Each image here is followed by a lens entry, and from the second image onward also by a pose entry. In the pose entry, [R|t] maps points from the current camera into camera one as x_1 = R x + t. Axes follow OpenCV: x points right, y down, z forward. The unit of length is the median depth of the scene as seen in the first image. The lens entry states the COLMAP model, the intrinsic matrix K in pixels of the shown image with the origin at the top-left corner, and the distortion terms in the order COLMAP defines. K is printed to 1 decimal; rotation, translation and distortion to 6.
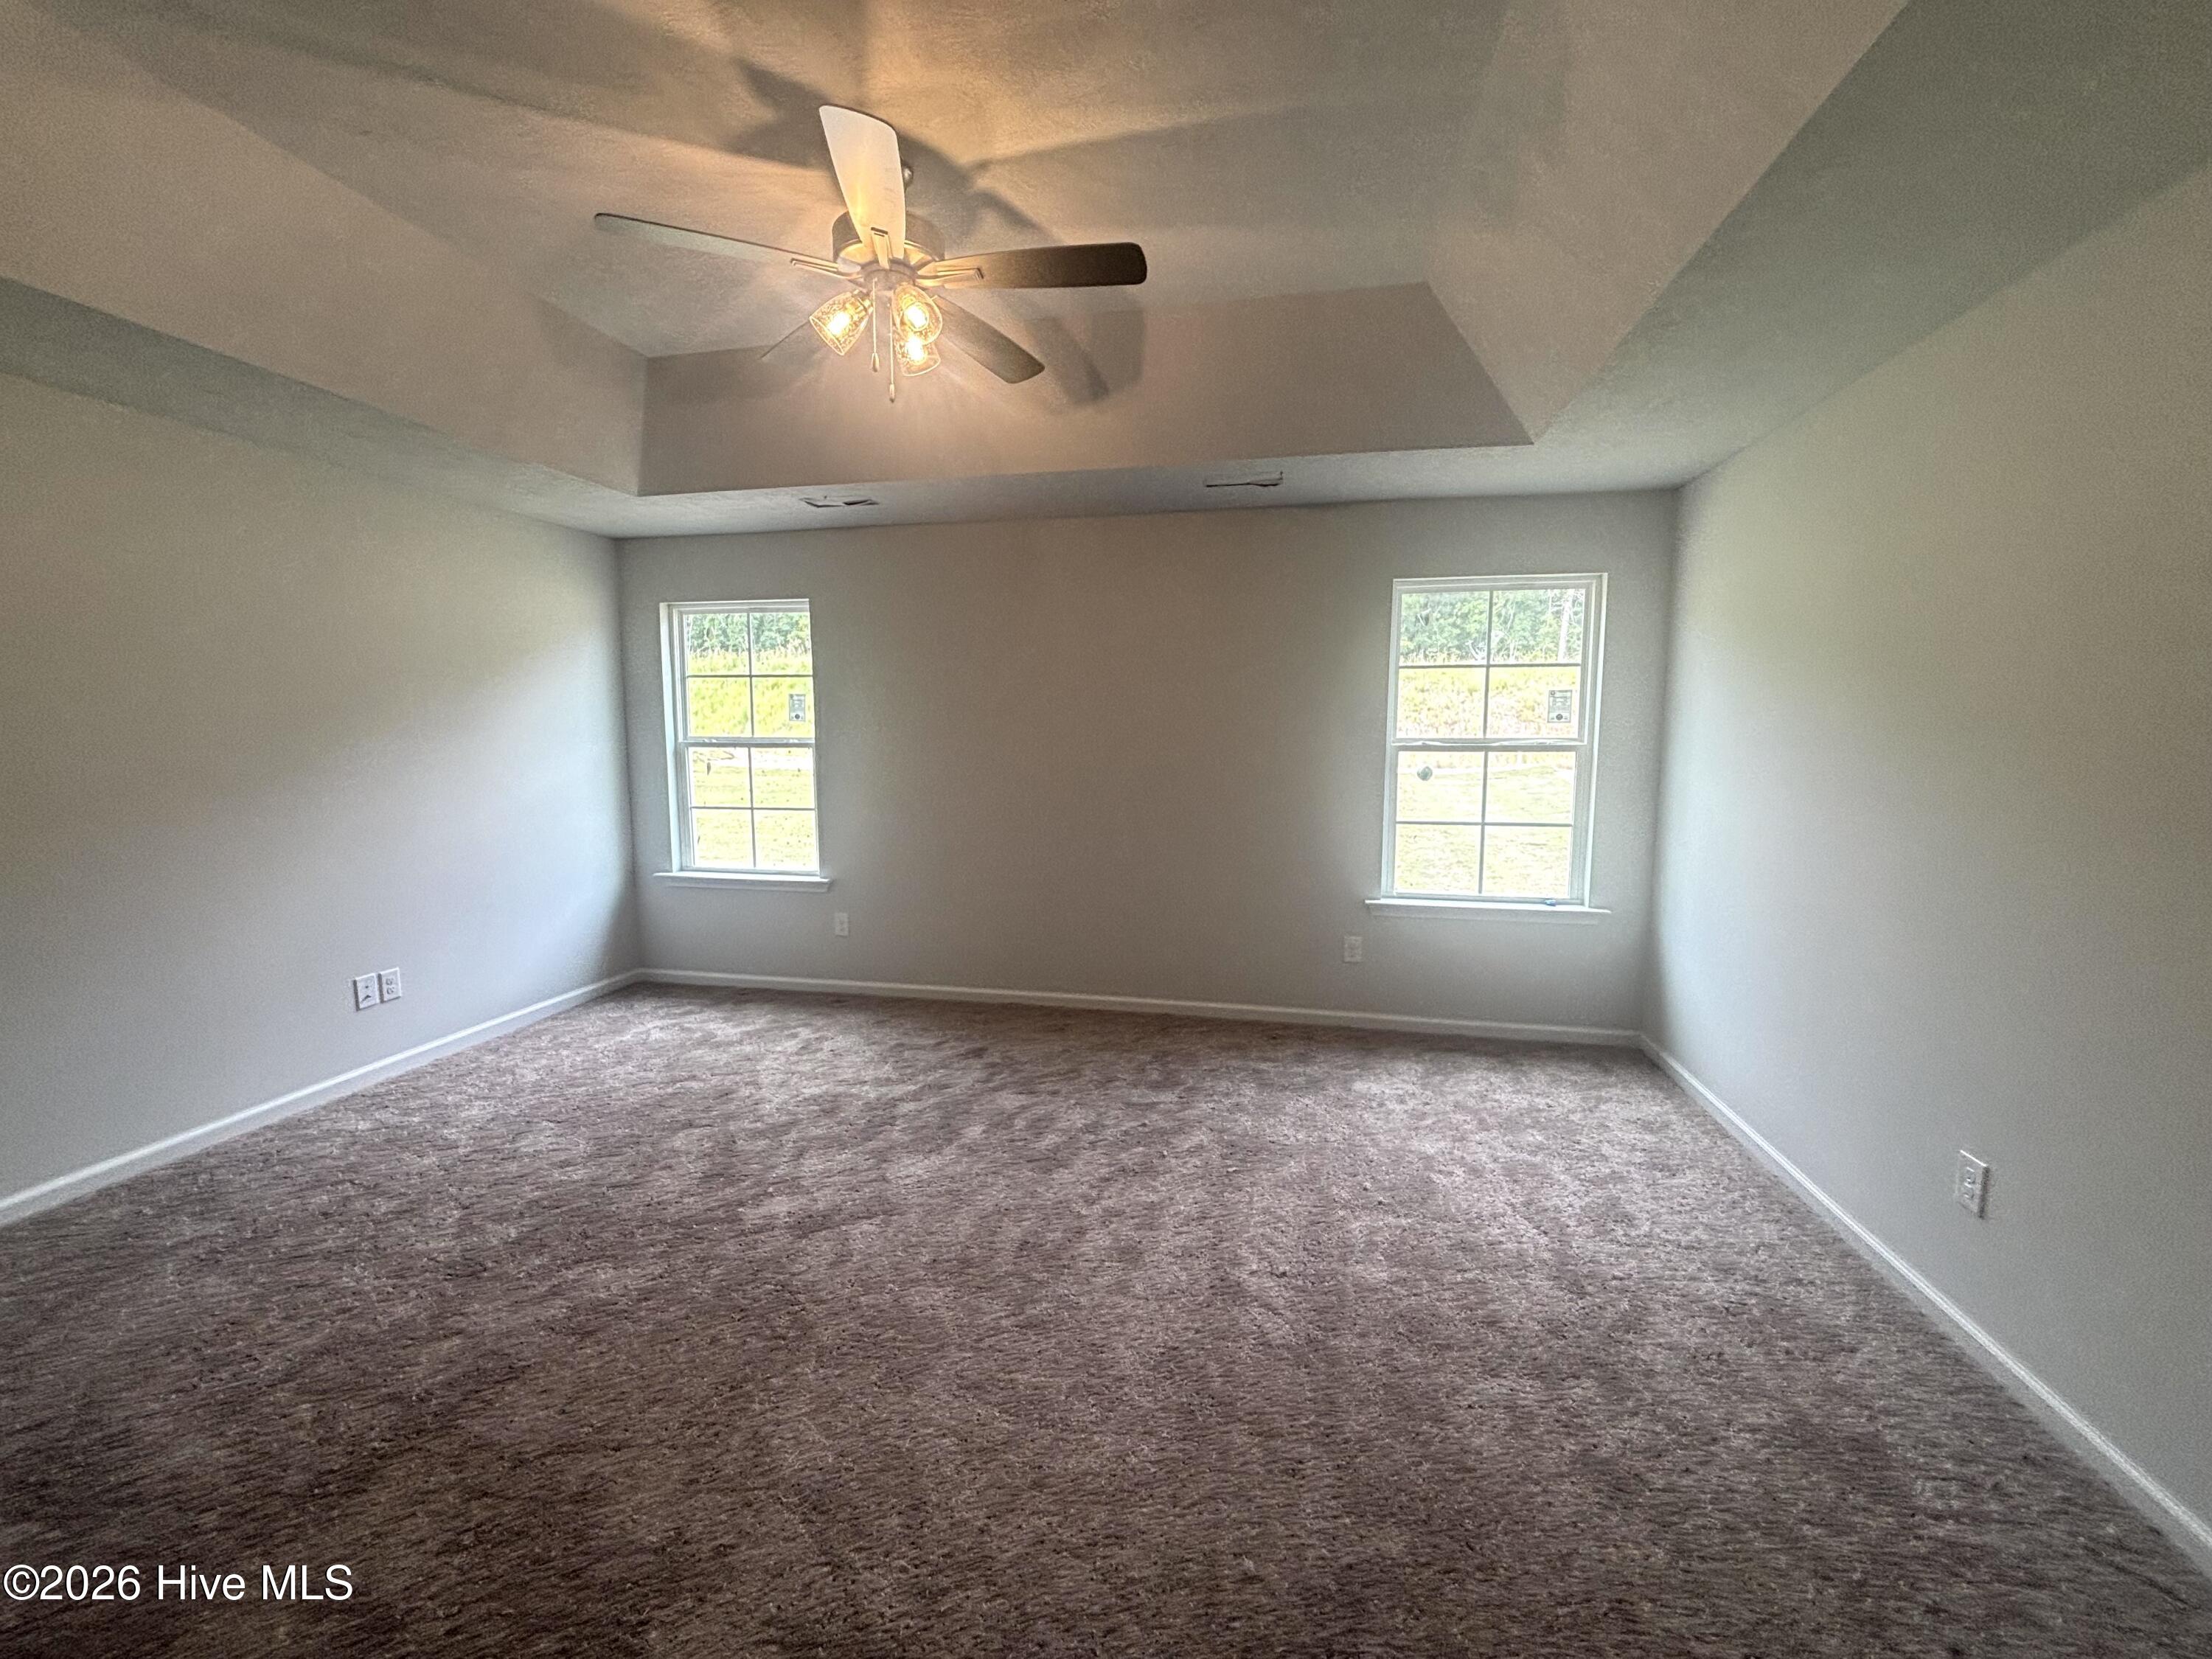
lens RADIAL K [[892.6, 0, 1107.0], [0, 892.6, 825.6], [0, 0, 1]] dist [0.000500, -0.000002]
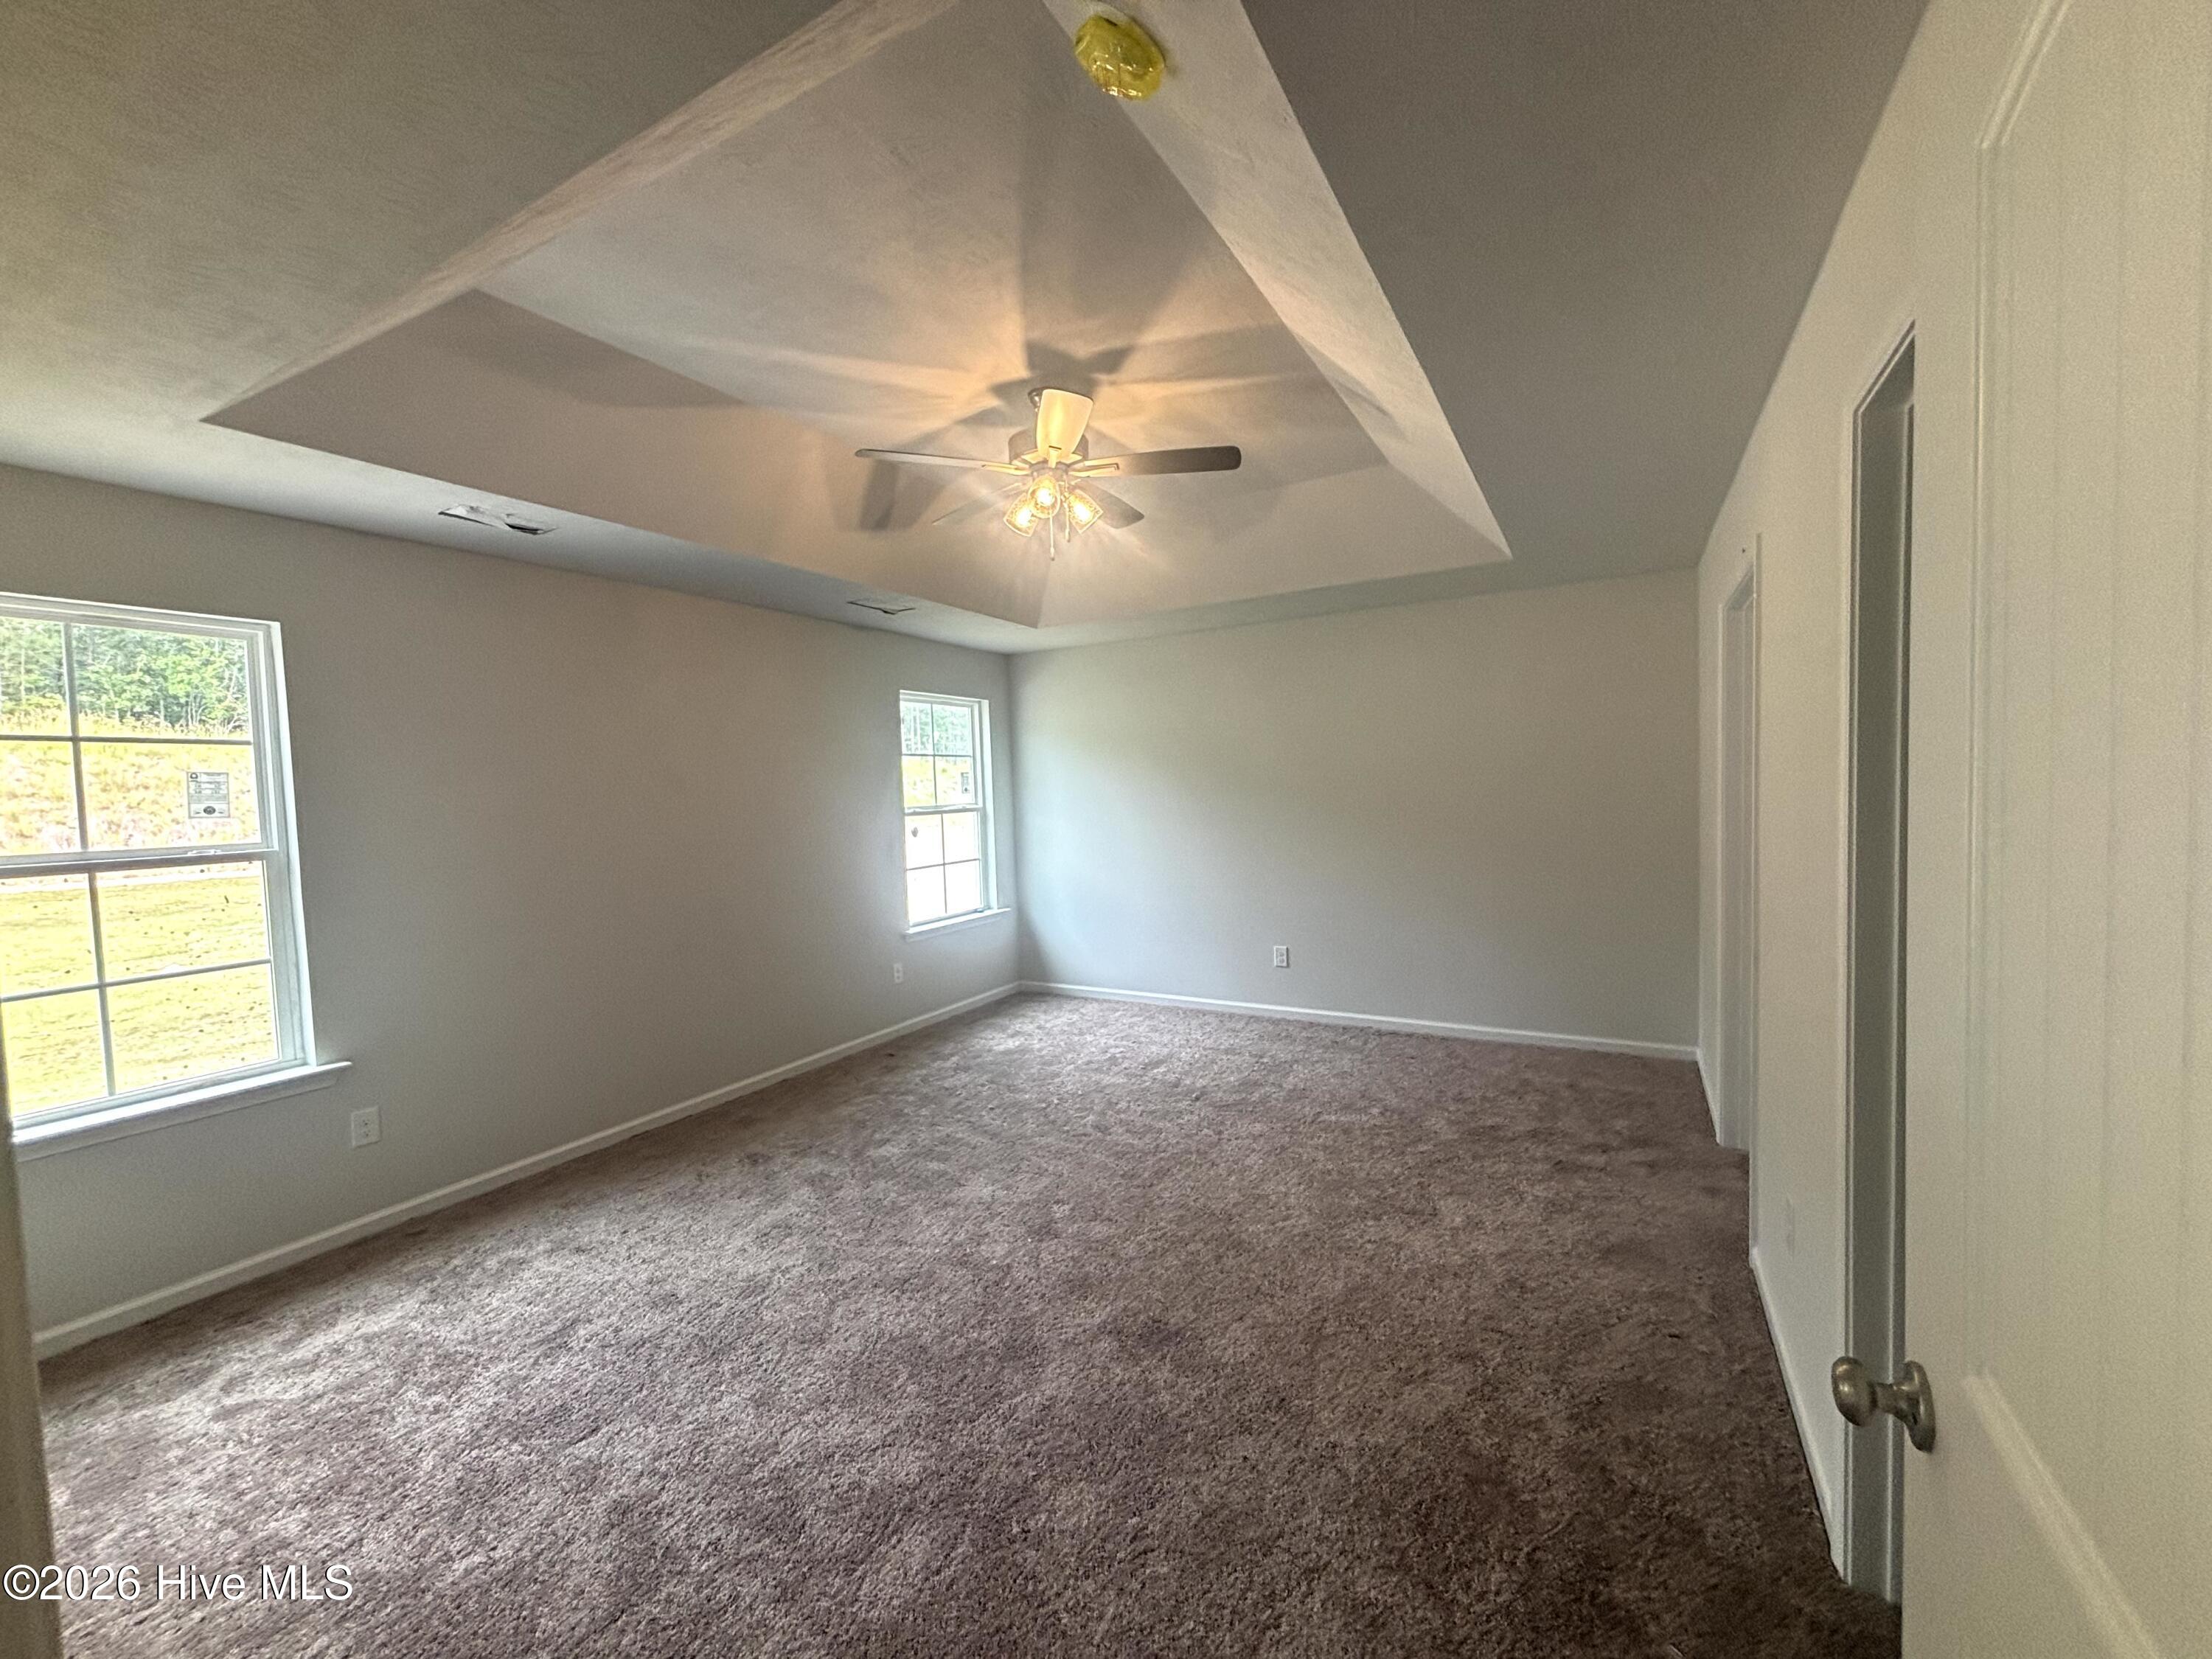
lens RADIAL K [[874.1, 0, 1111.7], [0, 874.1, 819.0], [0, 0, 1]] dist [-0.000118, -0.000059]
pose [[0.309211, -0.047275, 0.949818, -0.829486], [0.138608, 0.990339, 0.004168, -0.042939], [-0.940838, 0.130364, 0.312776, 0.307575]]
